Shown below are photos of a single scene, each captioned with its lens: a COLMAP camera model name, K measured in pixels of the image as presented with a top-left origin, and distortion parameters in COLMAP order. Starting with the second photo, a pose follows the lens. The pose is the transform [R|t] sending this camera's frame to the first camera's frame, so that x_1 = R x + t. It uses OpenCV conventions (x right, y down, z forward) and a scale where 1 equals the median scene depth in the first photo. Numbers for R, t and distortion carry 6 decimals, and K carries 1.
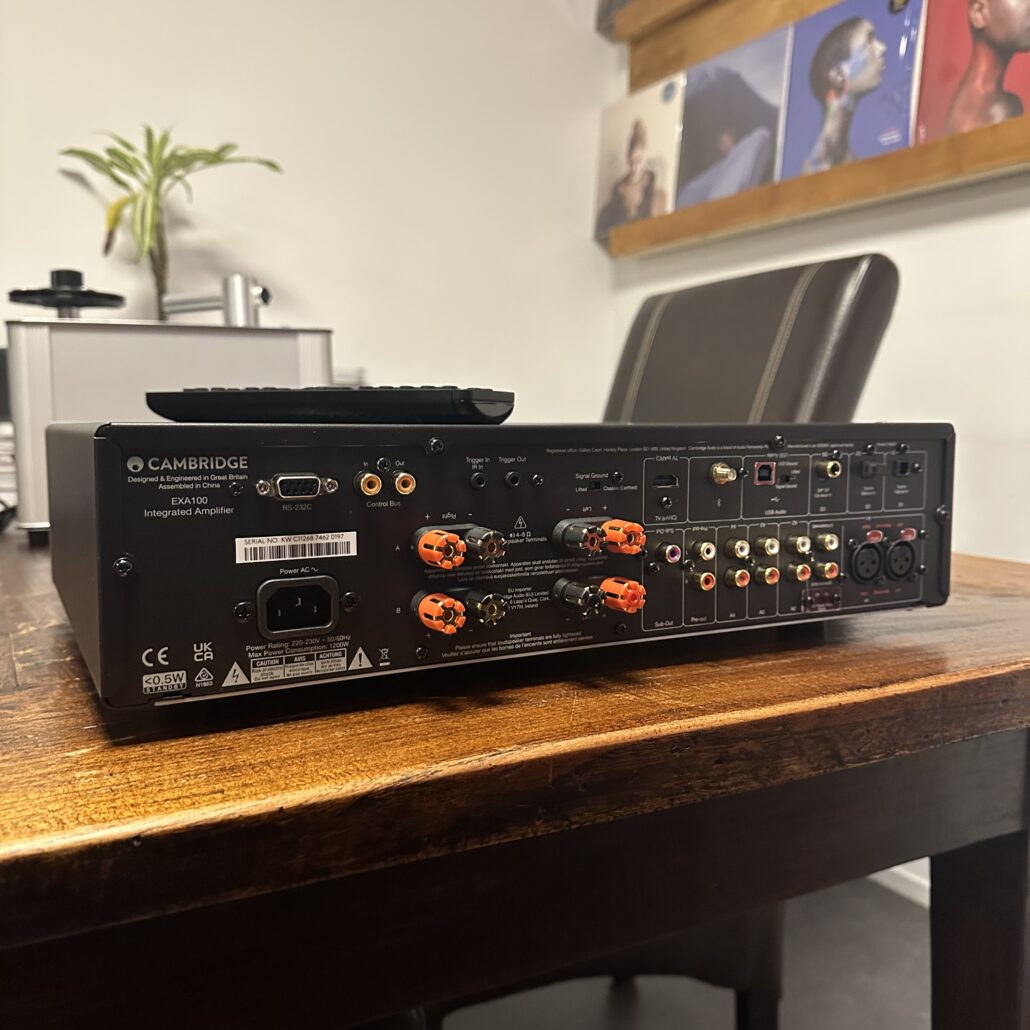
lens RADIAL K [[996.4, 0, 515.0], [0, 996.4, 515.0], [0, 0, 1]] dist [0.145993, -0.387984]
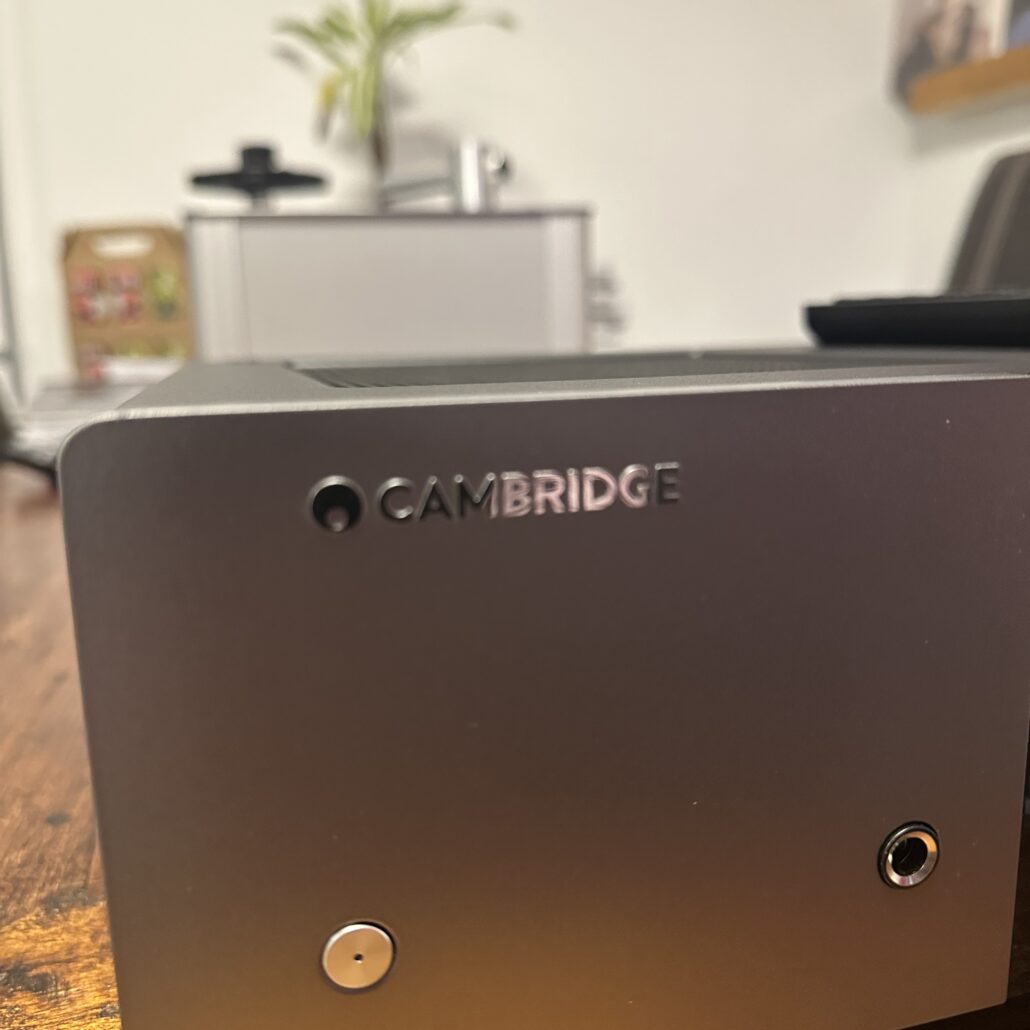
lens RADIAL K [[976.8, 0, 515.0], [0, 976.8, 515.0], [0, 0, 1]] dist [0.001169, -0.000009]
pose [[0.977325, 0.028209, -0.209859, -0.063930], [-0.006535, 0.994632, 0.103266, -0.028434], [0.211645, -0.099553, 0.972263, 0.213752]]
